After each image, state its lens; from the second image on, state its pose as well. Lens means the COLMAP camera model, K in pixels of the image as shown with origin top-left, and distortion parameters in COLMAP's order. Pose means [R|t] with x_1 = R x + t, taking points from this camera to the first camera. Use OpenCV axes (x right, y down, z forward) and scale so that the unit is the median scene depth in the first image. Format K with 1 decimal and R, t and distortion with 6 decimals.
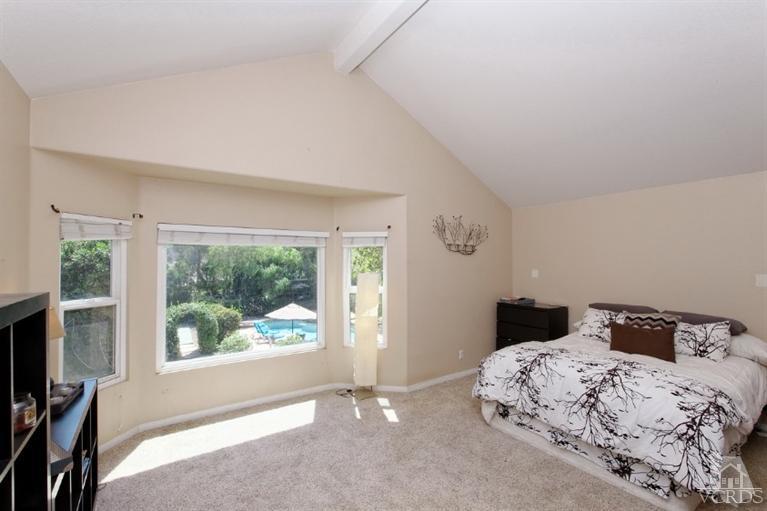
lens RADIAL K [[342.3, 0, 383.7], [0, 342.3, 257.2], [0, 0, 1]] dist [-0.000612, -0.001217]
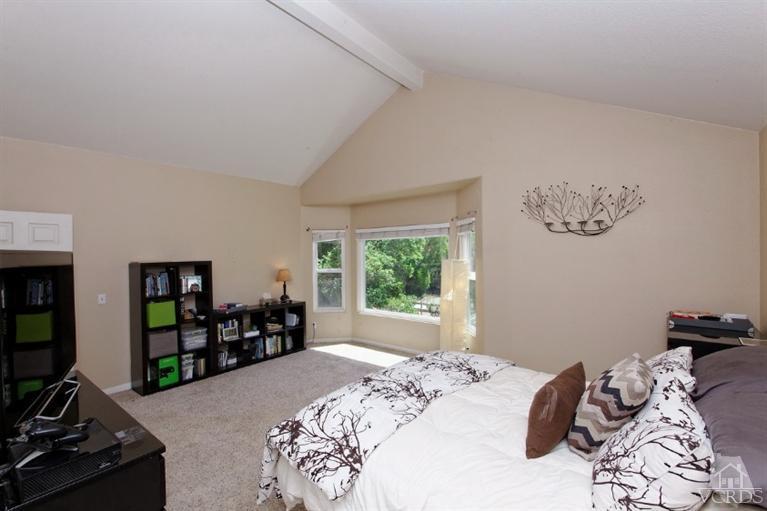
lens RADIAL K [[342.3, 0, 384.1], [0, 342.3, 257.0], [0, 0, 1]] dist [-0.000612, -0.001217]
pose [[0.286696, 0.011611, -0.957951, 0.996518], [0.031512, 0.999271, 0.021543, 0.008751], [0.957503, -0.036363, 0.286121, 0.559423]]
